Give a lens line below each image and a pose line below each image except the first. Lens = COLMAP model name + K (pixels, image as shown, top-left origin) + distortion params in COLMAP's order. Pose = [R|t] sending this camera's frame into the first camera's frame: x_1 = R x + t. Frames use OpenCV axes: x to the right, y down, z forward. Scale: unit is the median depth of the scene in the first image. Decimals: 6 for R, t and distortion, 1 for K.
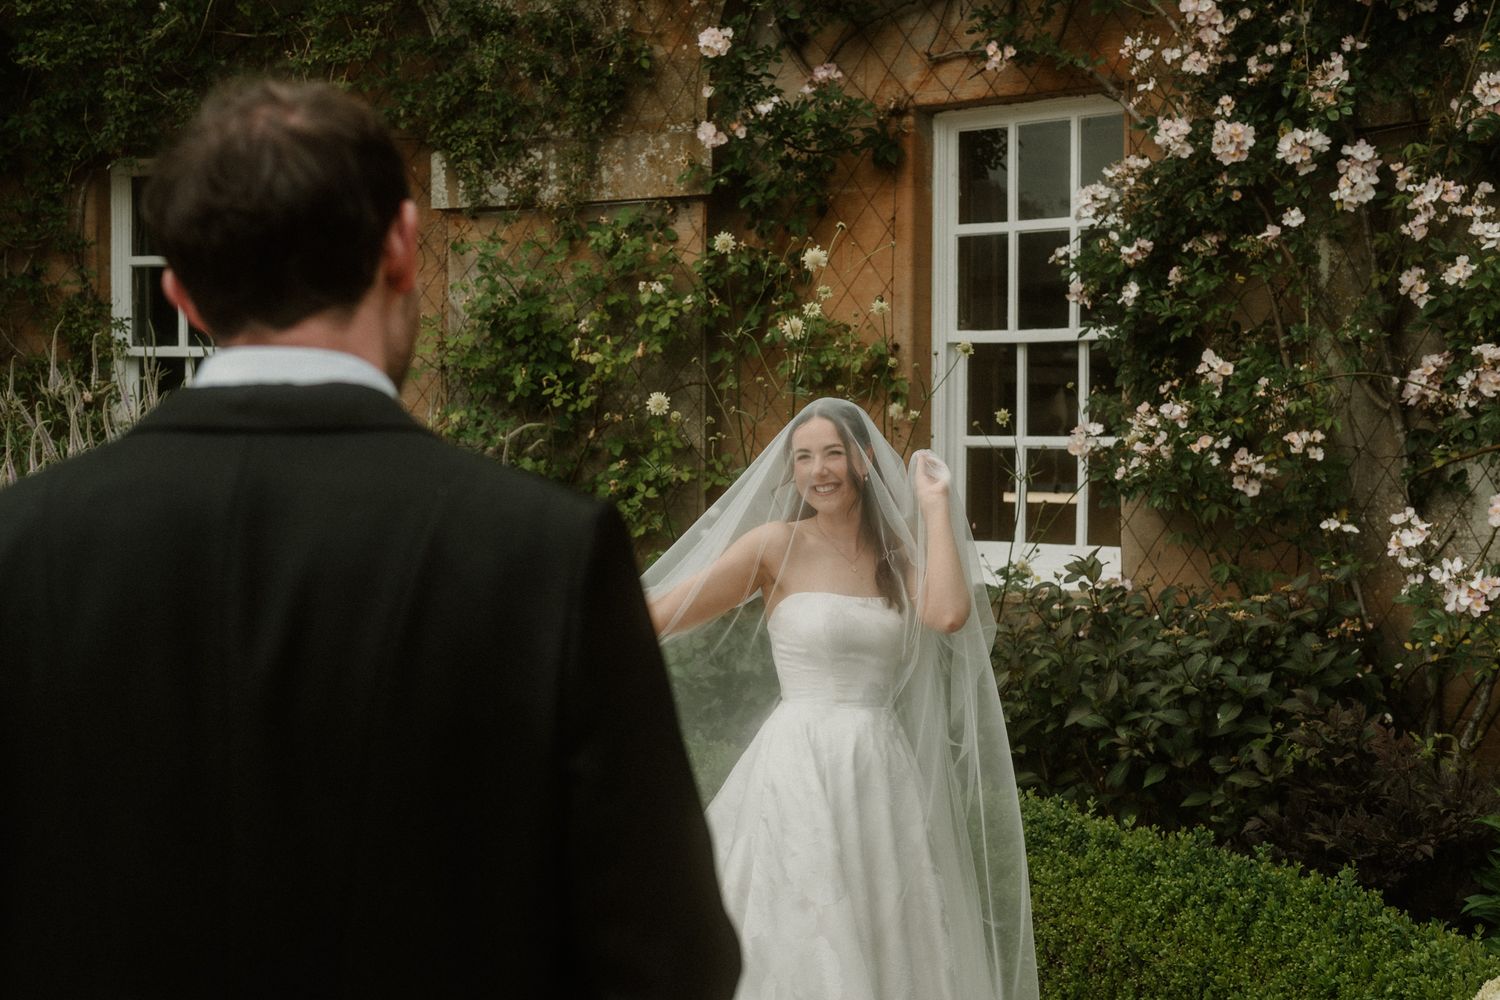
lens RADIAL K [[2076.2, 0, 773.9], [0, 2076.2, 498.4], [0, 0, 1]] dist [0.002341, 0.068577]
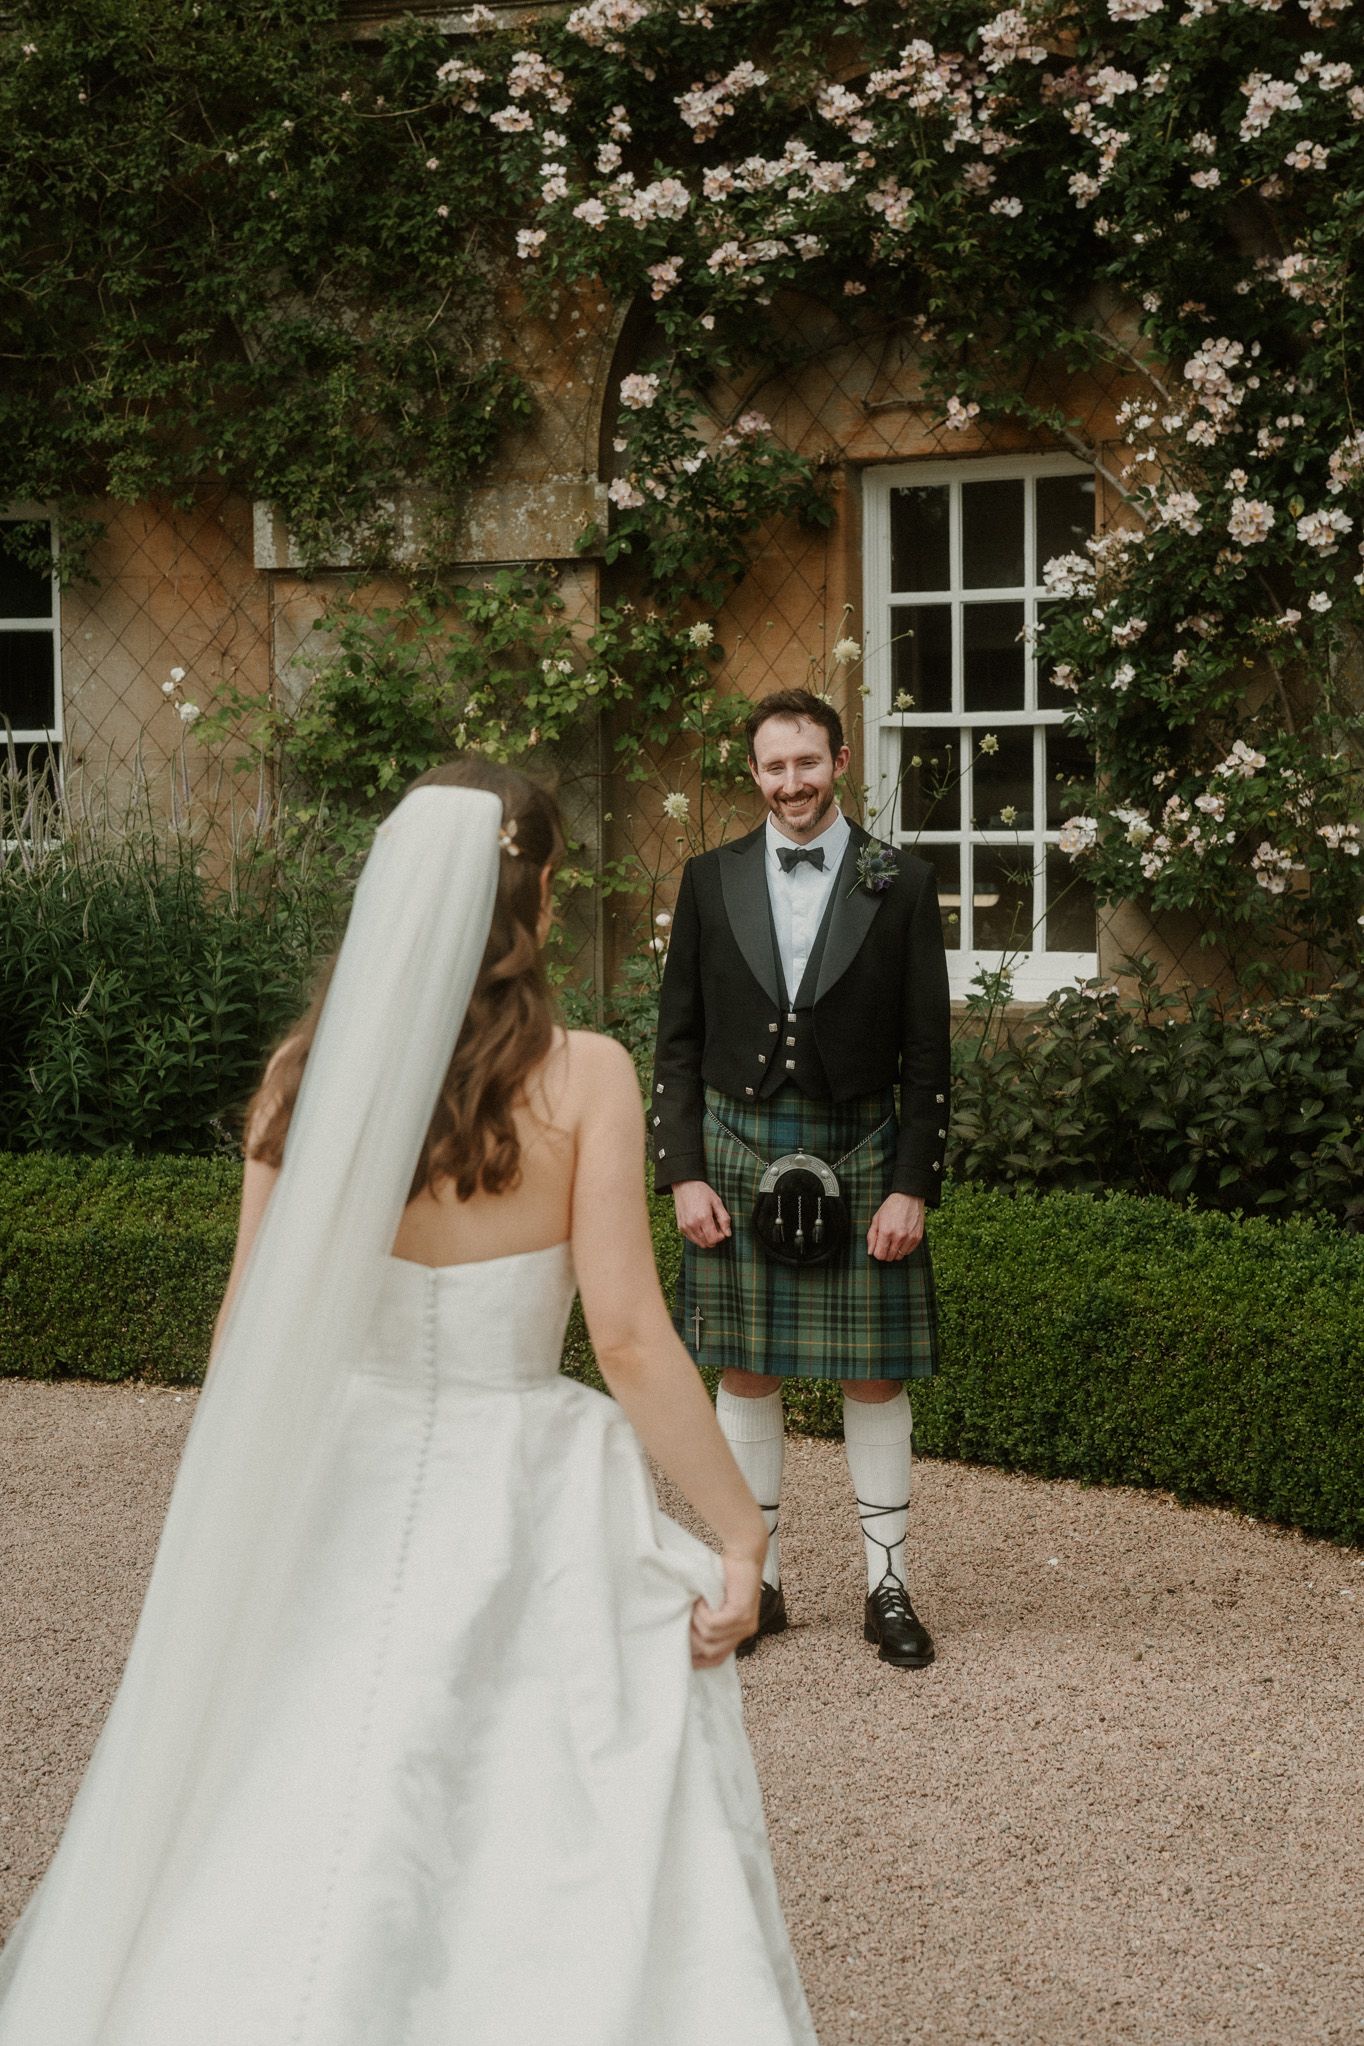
lens RADIAL K [[2974.3, 0, 709.8], [0, 2974.3, 978.2], [0, 0, 1]] dist [-0.011971, 0.070176]
pose [[0.986349, -0.018829, 0.163589, -0.230423], [0.015261, 0.999618, 0.023040, 0.002208], [-0.163960, -0.020229, 0.986260, -0.281828]]
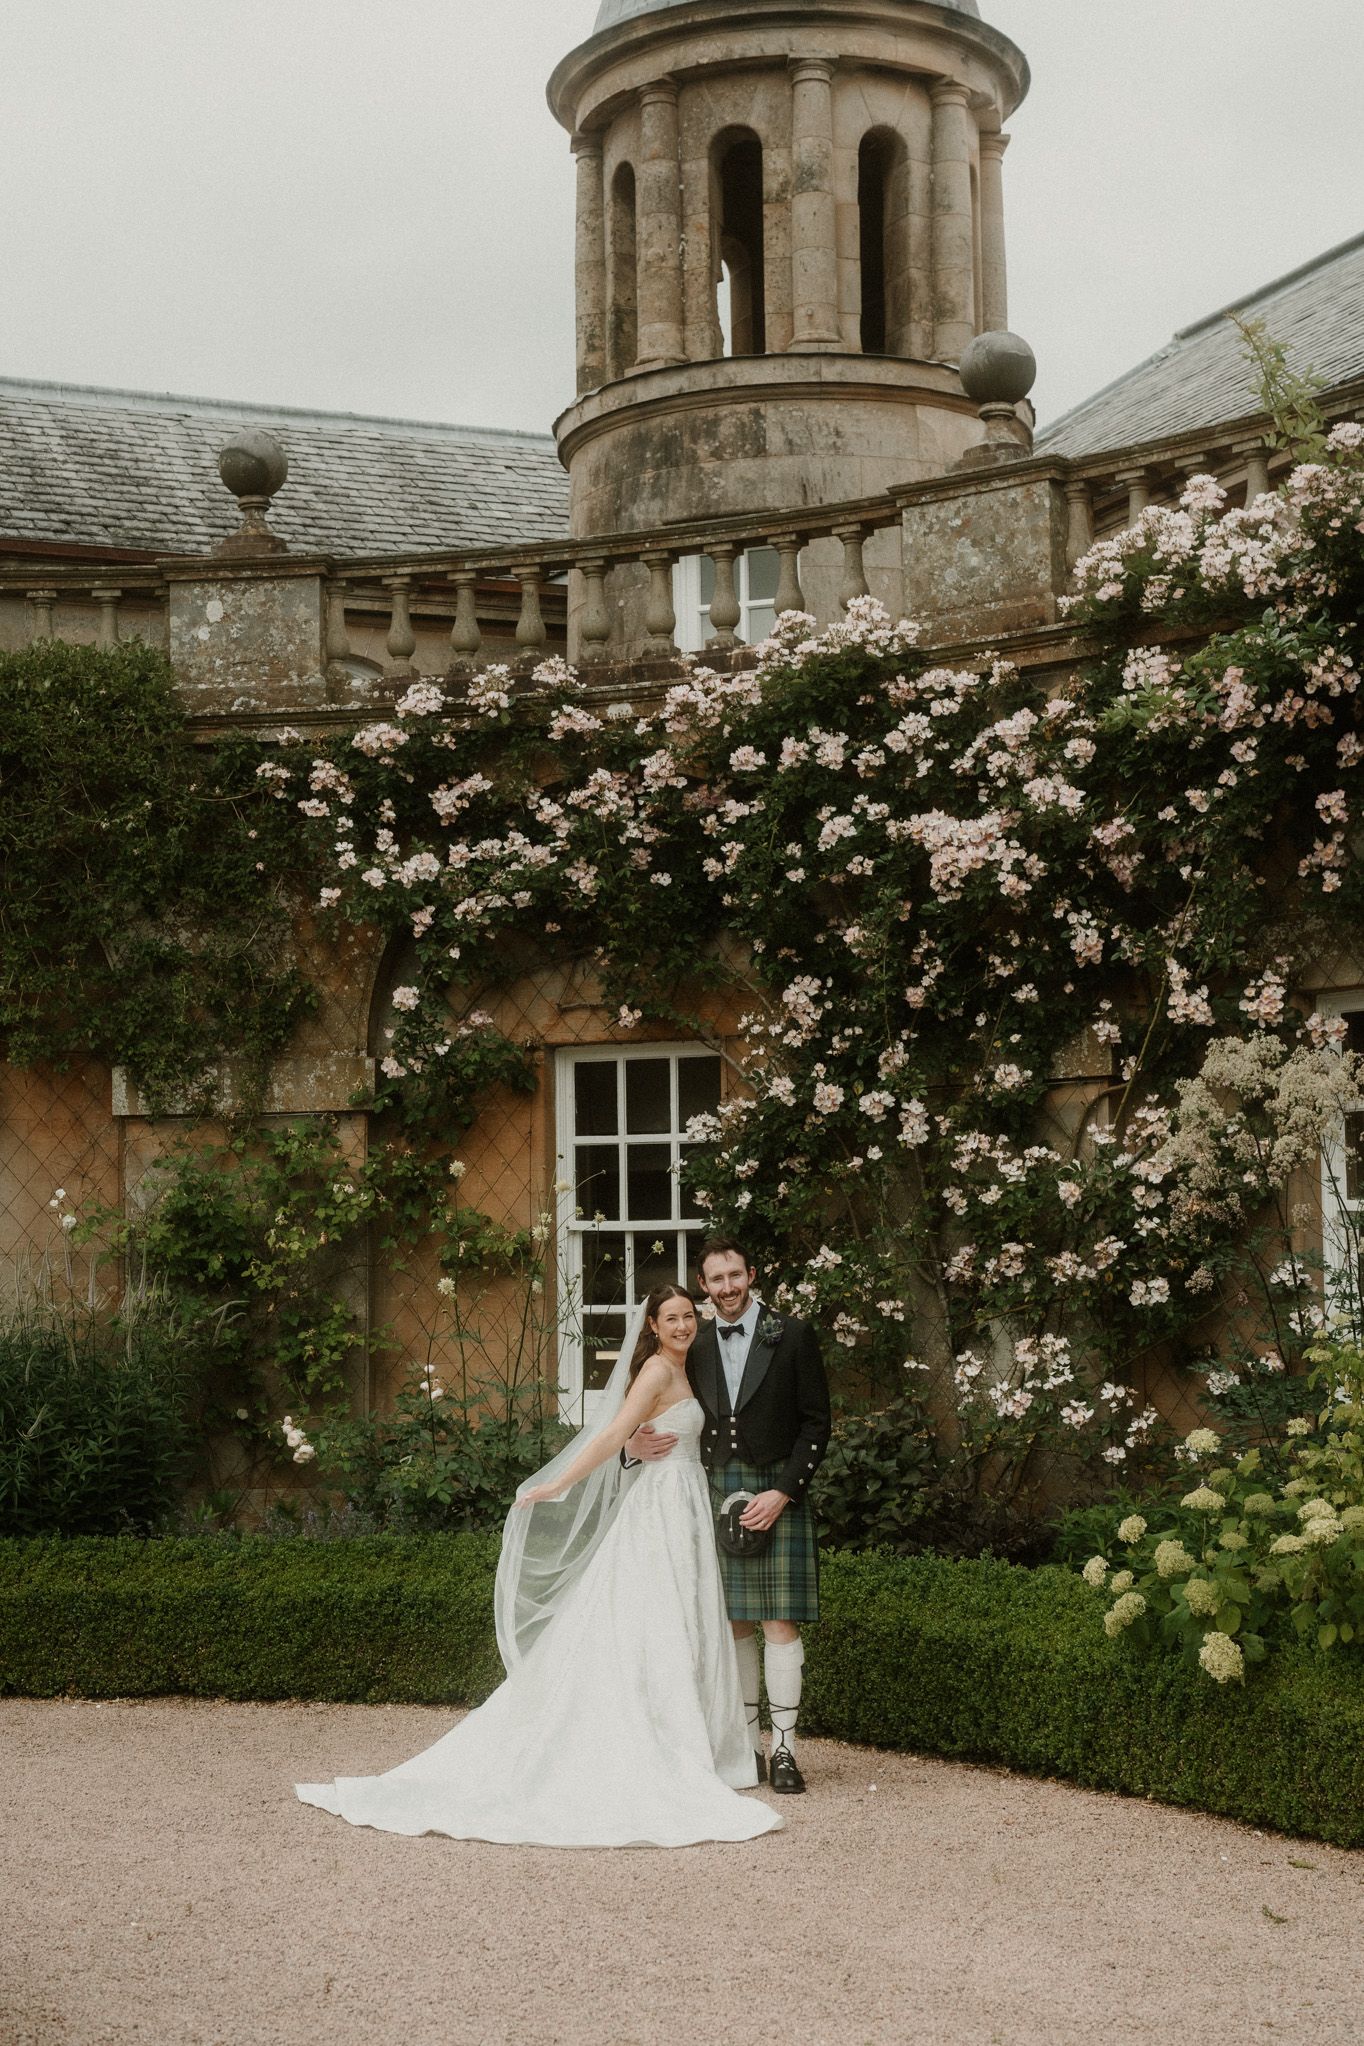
lens RADIAL K [[3008.3, 0, 643.6], [0, 3008.3, 1104.6], [0, 0, 1]] dist [-0.004092, 0.122143]
pose [[0.957326, 0.004493, 0.288976, -0.460316], [0.021890, 0.995880, -0.088000, 0.011154], [-0.288181, 0.090571, 0.953283, -0.862787]]
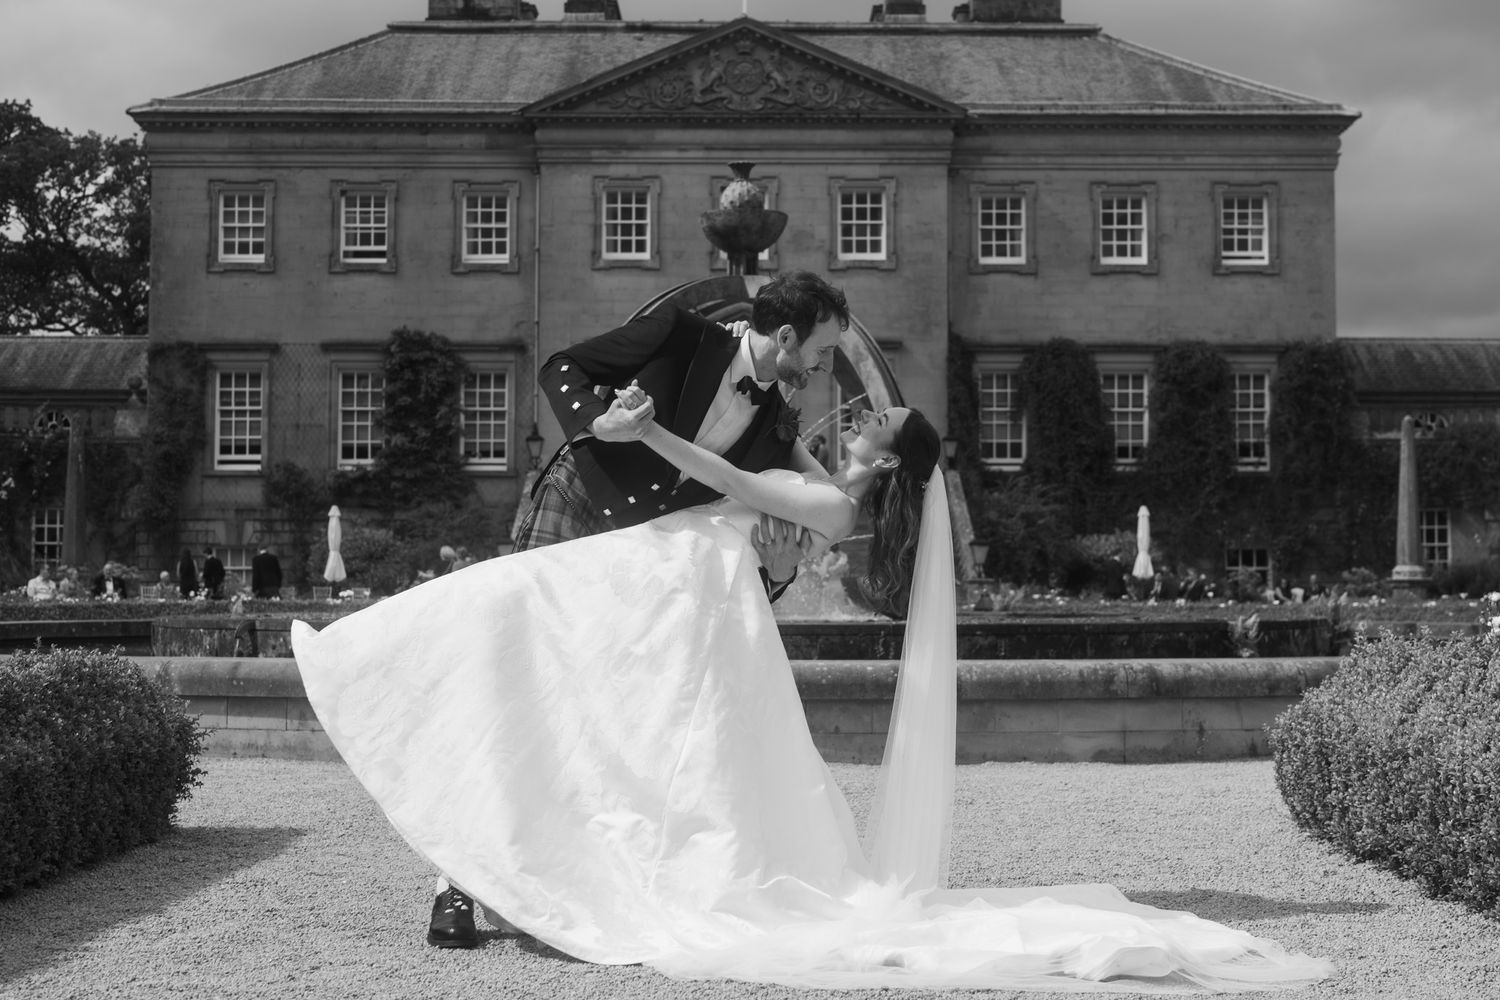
lens RADIAL K [[2205.5, 0, 750.0], [0, 2205.5, 500.0], [0, 0, 1]] dist [-0.004092, 0.122143]
pose [[0.996372, -0.005513, -0.084929, -2.054488], [-0.000639, 0.997388, -0.072231, 0.300918], [0.085105, 0.072023, 0.993766, -6.391447]]
